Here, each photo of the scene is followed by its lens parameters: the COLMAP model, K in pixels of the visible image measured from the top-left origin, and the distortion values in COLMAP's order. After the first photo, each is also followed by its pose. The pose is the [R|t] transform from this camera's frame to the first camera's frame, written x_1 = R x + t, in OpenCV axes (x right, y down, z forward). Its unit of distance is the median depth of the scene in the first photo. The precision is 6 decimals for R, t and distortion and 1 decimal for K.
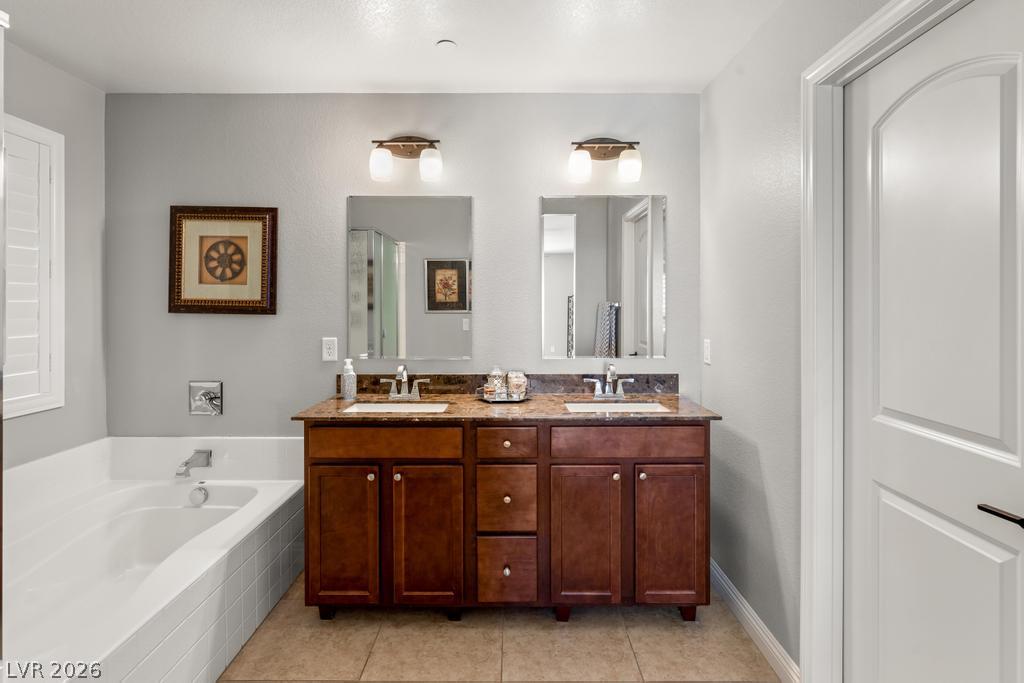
lens RADIAL K [[507.3, 0, 512.0], [0, 507.3, 304.8], [0, 0, 1]] dist [-0.000810, 0.000039]
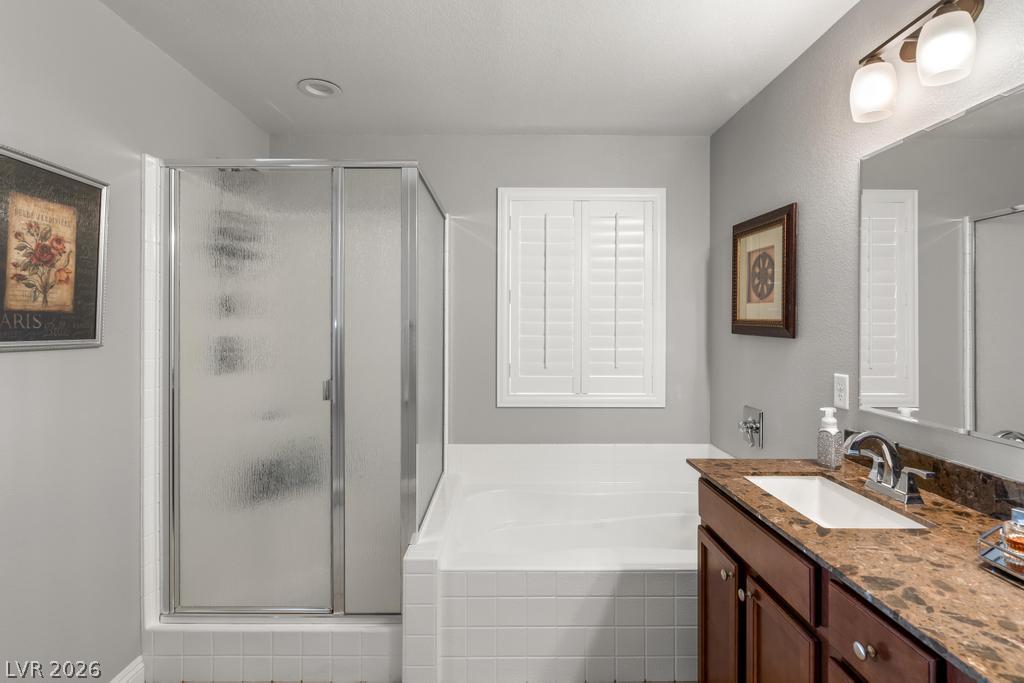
lens RADIAL K [[516.8, 0, 511.0], [0, 516.8, 323.4], [0, 0, 1]] dist [-0.000104, 0.000269]
pose [[0.014599, -0.002767, -0.999890, 0.334175], [-0.002585, 0.999993, -0.002805, -0.000419], [0.999890, 0.002626, 0.014592, 0.550837]]
